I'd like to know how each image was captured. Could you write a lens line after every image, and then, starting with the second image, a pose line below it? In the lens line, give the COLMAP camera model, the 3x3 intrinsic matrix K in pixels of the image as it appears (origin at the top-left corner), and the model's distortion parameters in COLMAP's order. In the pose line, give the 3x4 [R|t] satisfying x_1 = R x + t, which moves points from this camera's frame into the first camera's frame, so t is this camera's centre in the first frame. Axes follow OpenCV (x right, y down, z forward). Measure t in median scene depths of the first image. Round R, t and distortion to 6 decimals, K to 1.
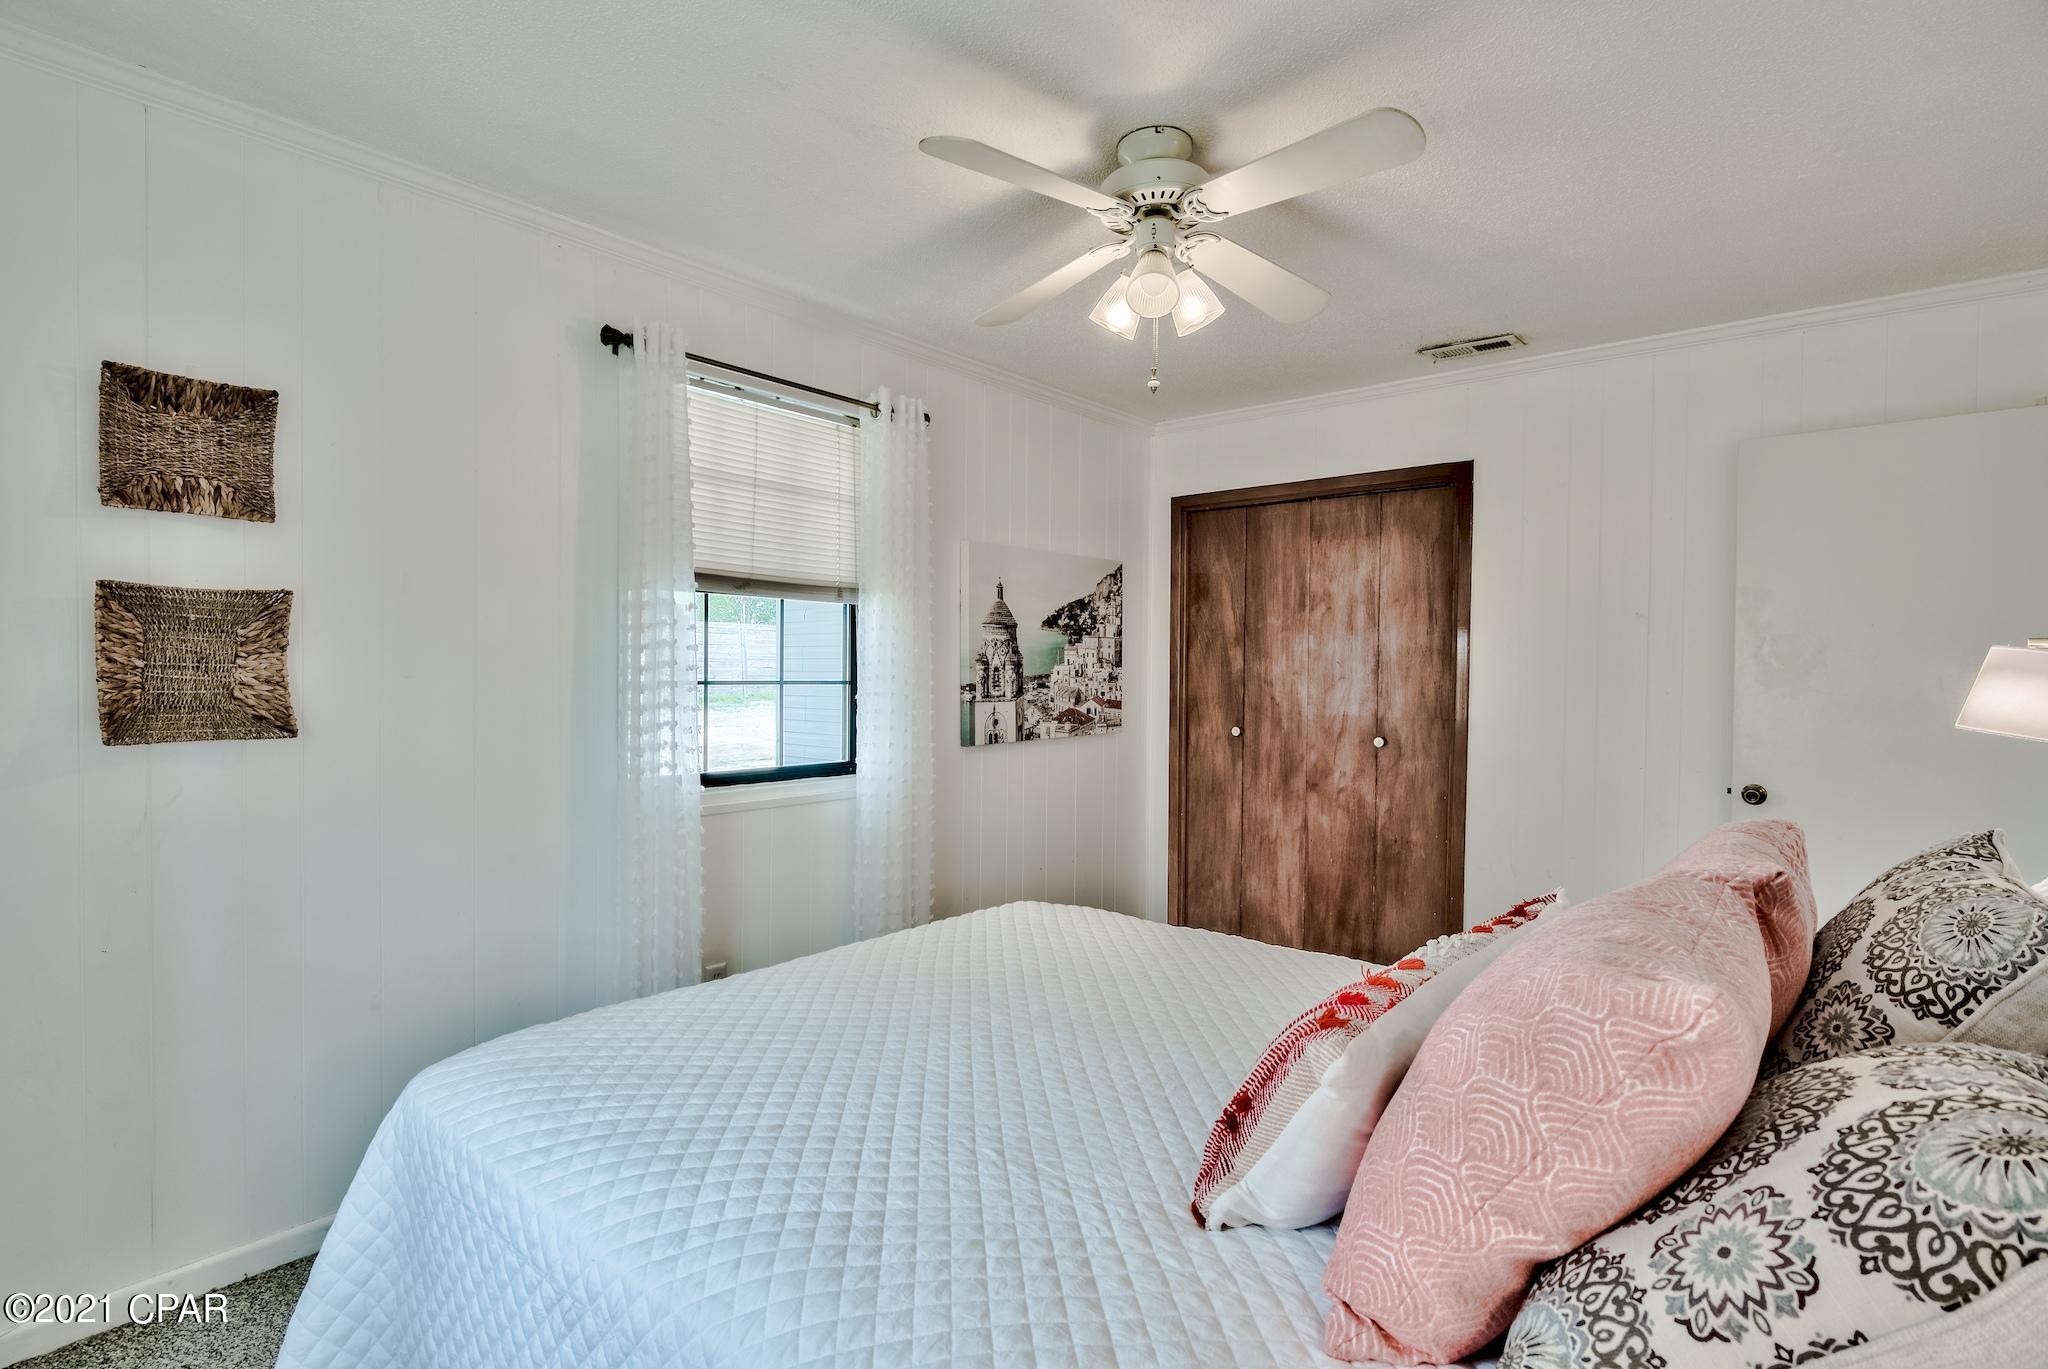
lens RADIAL K [[1005.0, 0, 1015.5], [0, 1005.0, 690.5], [0, 0, 1]] dist [-0.002839, -0.000759]
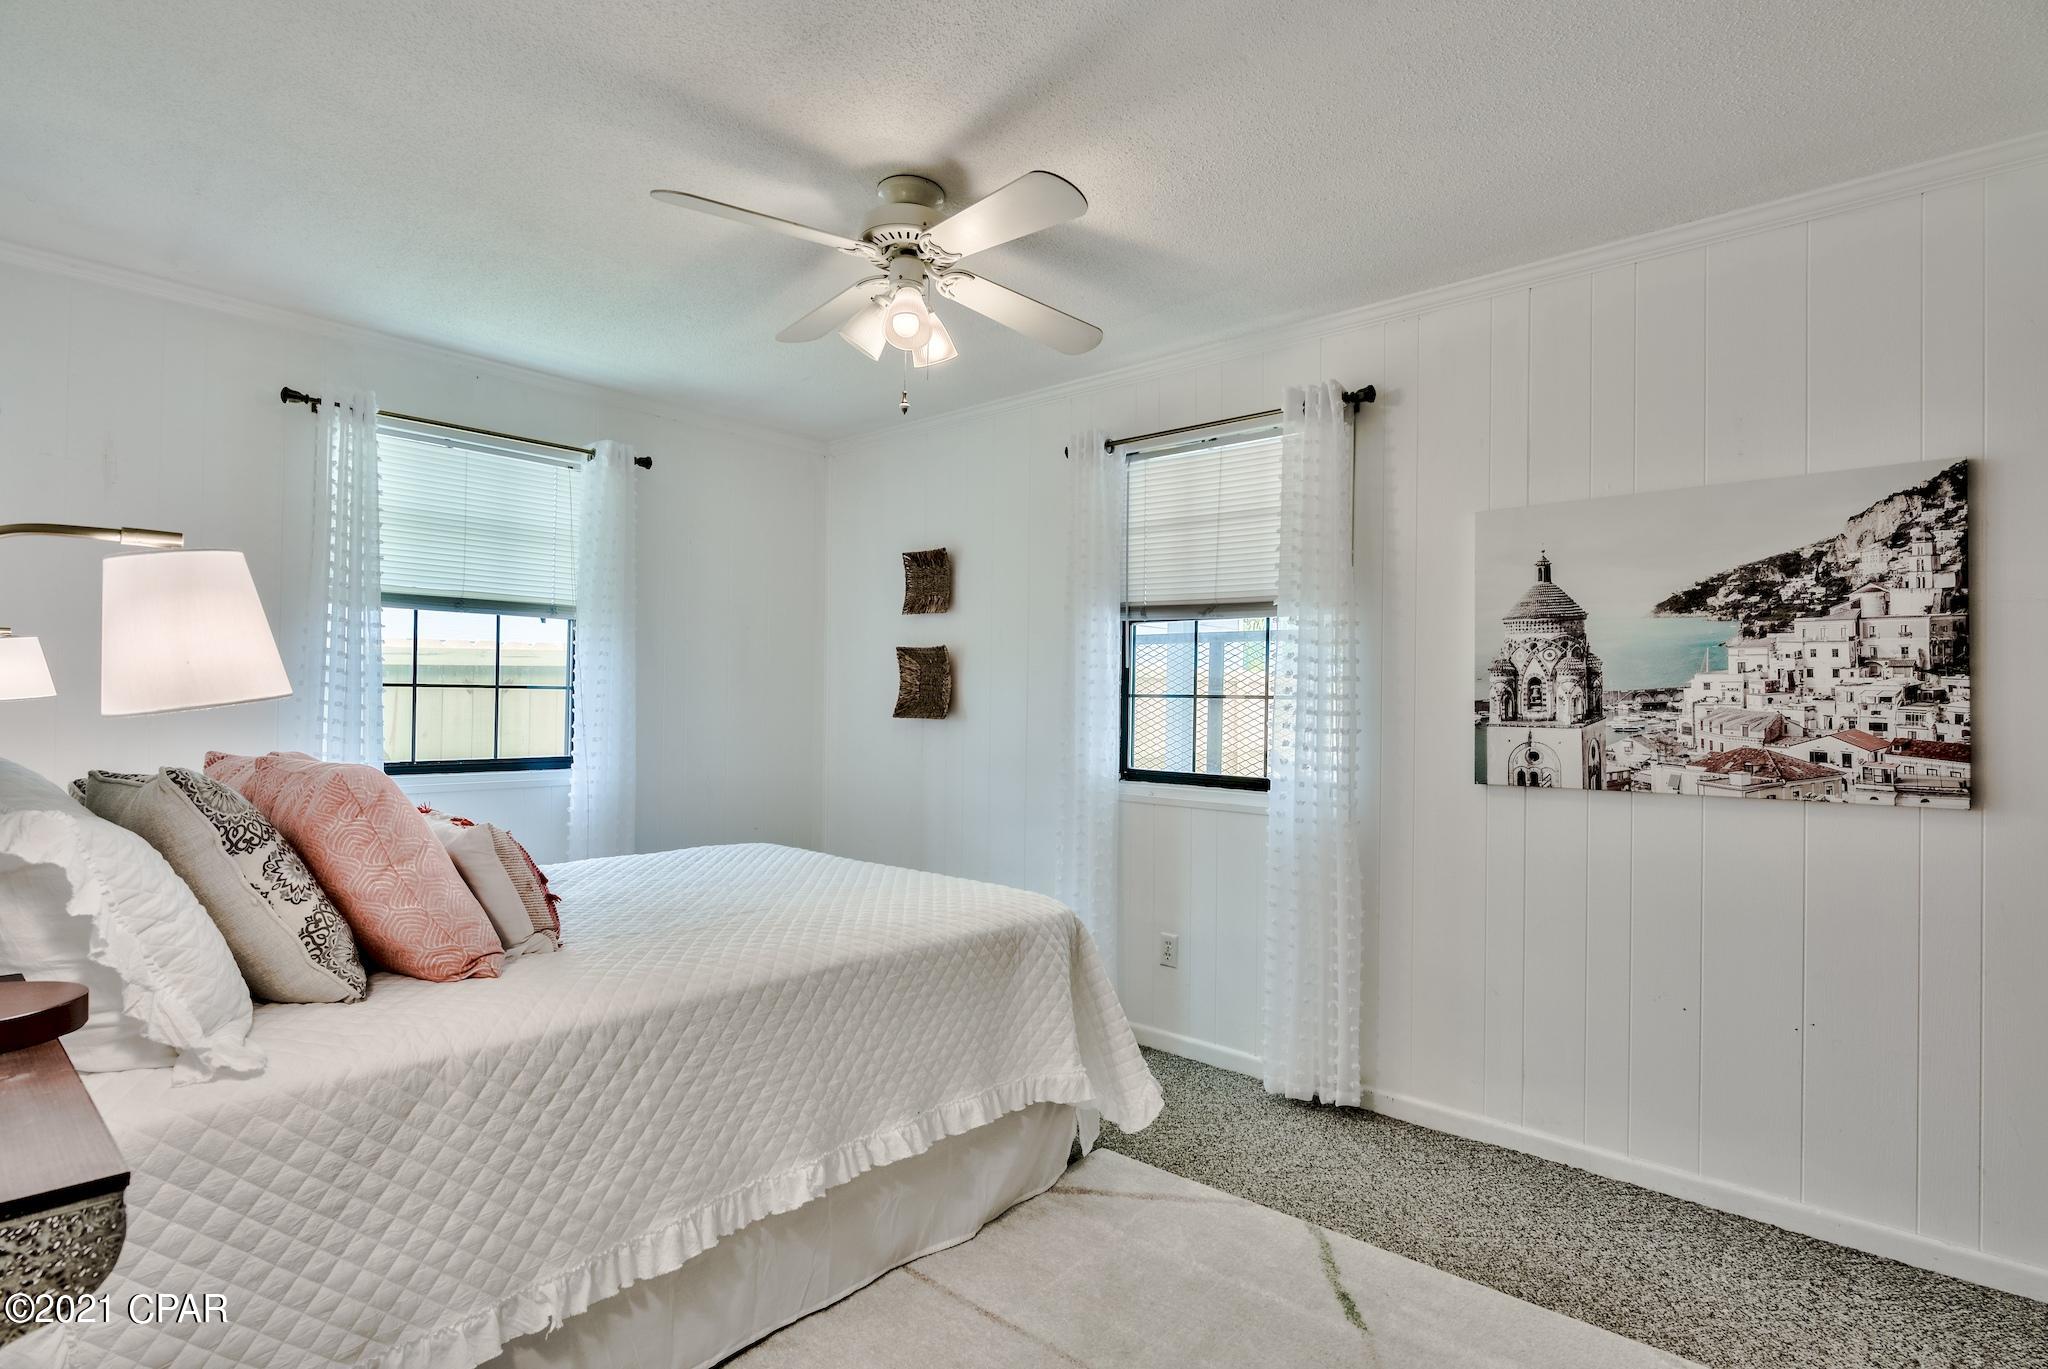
lens RADIAL K [[1005.0, 0, 1015.5], [0, 1005.0, 690.5], [0, 0, 1]] dist [-0.002839, -0.000759]
pose [[-0.022021, -0.023109, -0.999490, 0.667961], [-0.040518, 0.998932, -0.022204, 0.015199], [0.998936, 0.040008, -0.022934, 0.627471]]
